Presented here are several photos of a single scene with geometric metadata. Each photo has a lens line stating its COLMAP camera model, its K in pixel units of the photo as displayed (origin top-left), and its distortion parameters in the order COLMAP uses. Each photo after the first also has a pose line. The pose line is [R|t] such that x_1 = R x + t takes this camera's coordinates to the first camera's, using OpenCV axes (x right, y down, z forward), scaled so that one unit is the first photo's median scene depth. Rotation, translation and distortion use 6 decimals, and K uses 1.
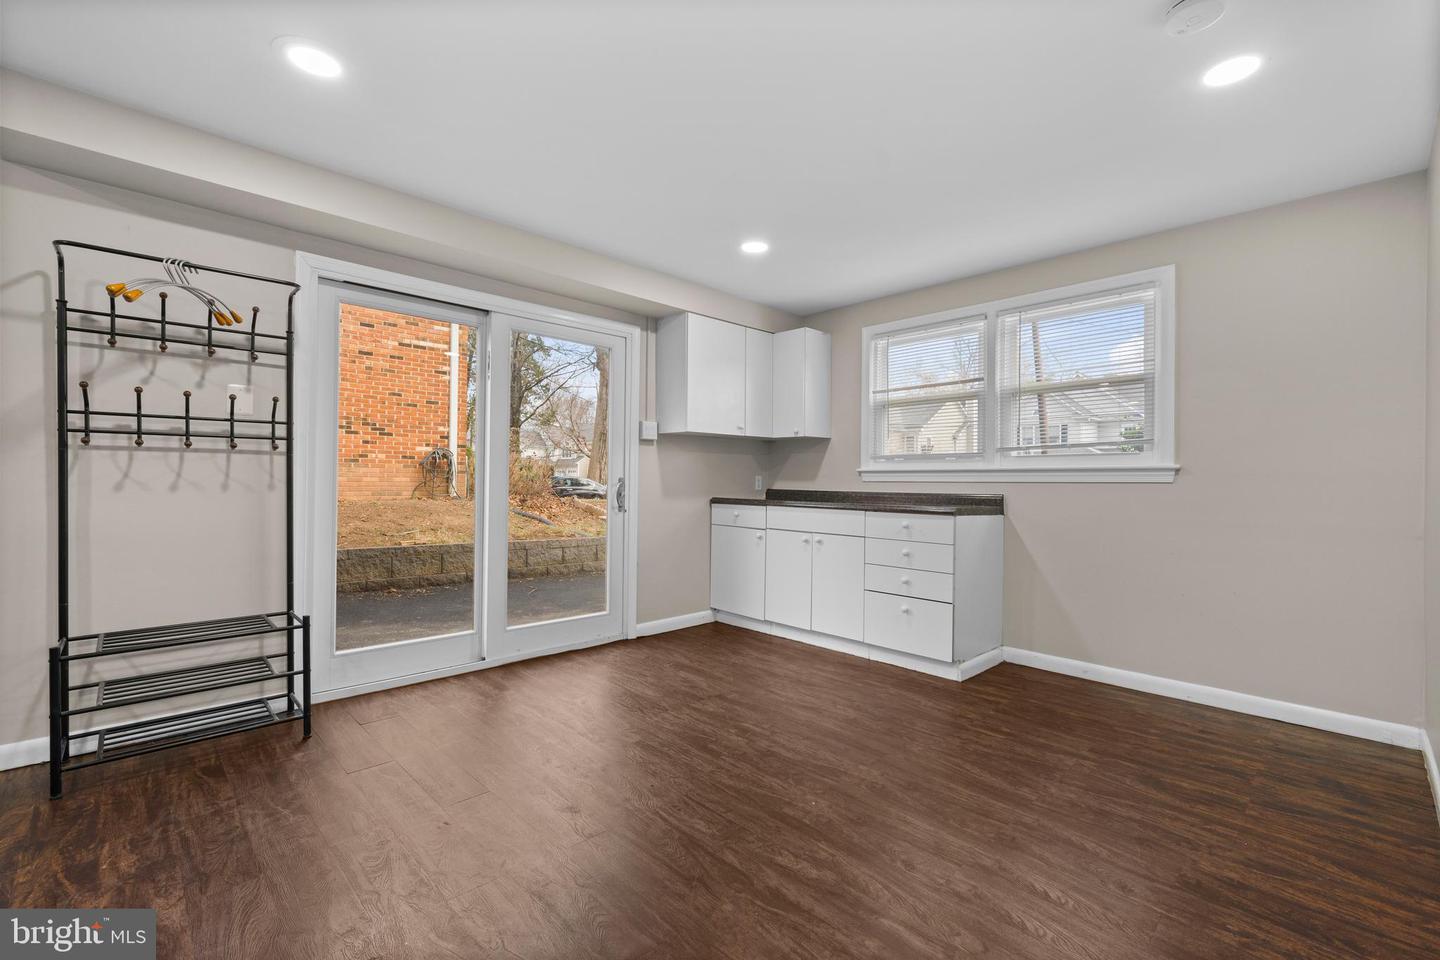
lens RADIAL K [[626.2, 0, 721.5], [0, 626.2, 481.4], [0, 0, 1]] dist [-0.005161, -0.000297]
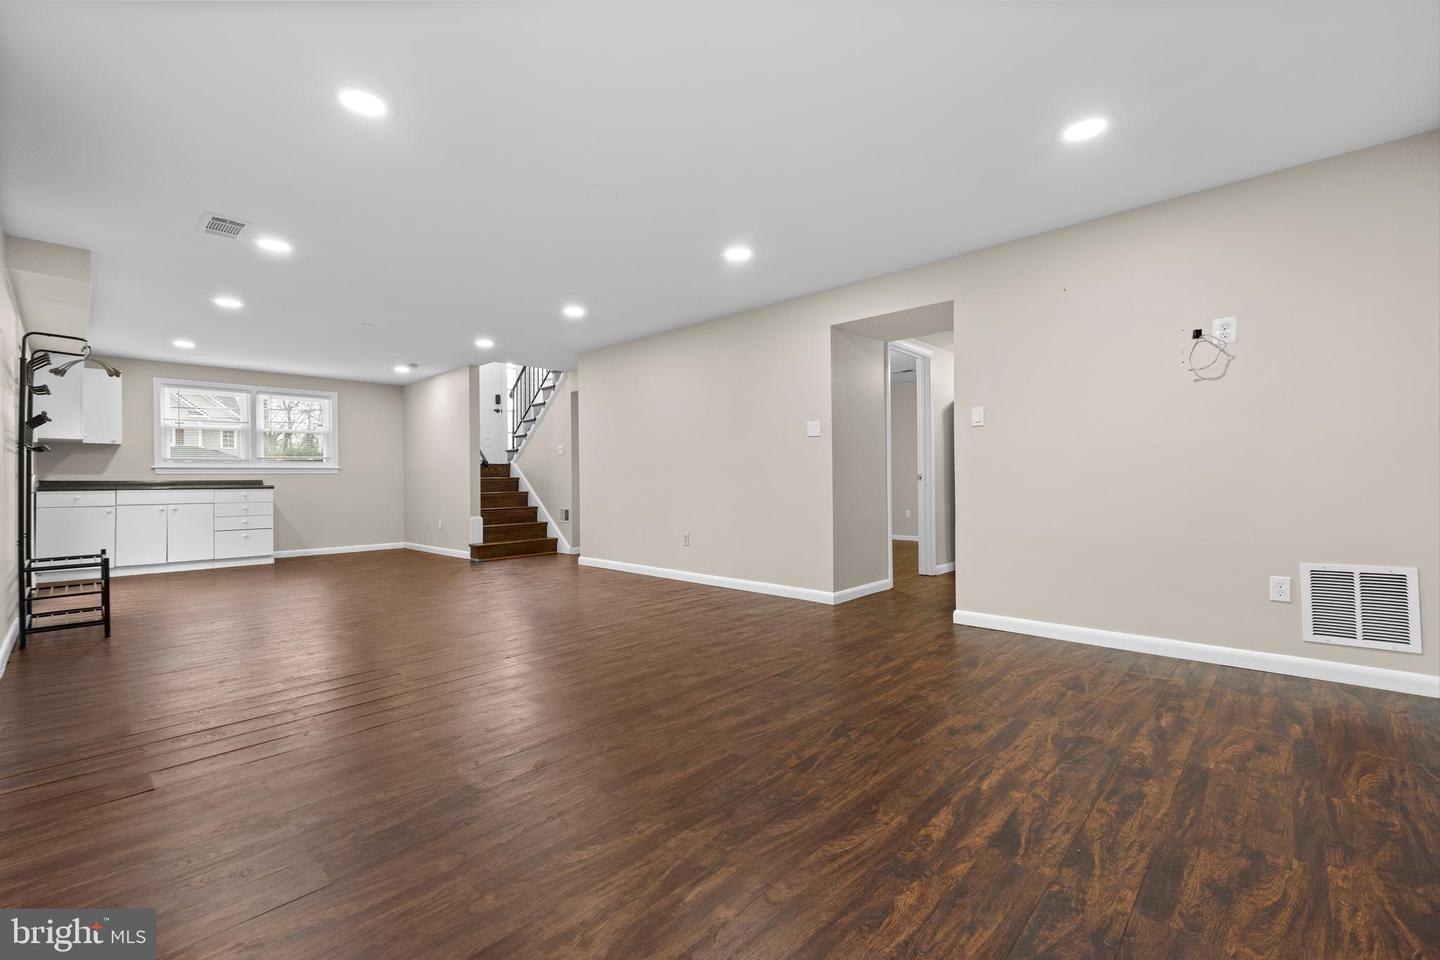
lens RADIAL K [[626.2, 0, 719.7], [0, 626.2, 478.6], [0, 0, 1]] dist [-0.005161, -0.000297]
pose [[-0.076216, -0.008439, 0.997056, -1.736807], [0.007951, 0.999927, 0.009071, 0.010123], [-0.997060, 0.008619, -0.076143, -0.365644]]
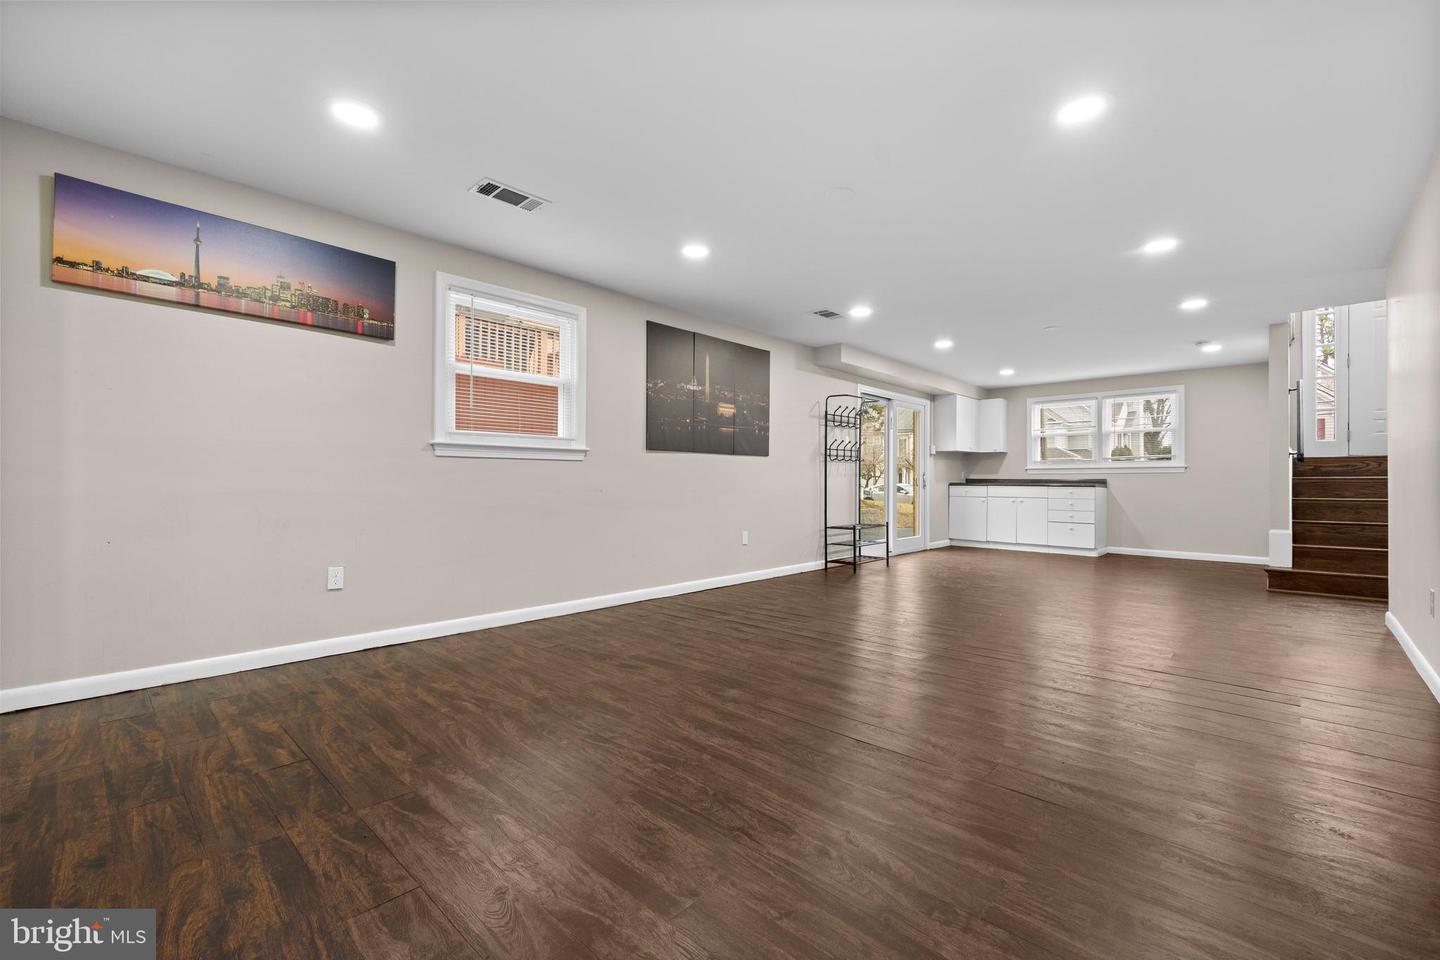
lens RADIAL K [[626.2, 0, 716.0], [0, 626.2, 473.0], [0, 0, 1]] dist [-0.005161, -0.000297]
pose [[0.998945, -0.005038, 0.045635, -1.043431], [0.005656, 0.999894, -0.013423, 0.022211], [-0.045562, 0.013667, 0.998868, -1.165472]]
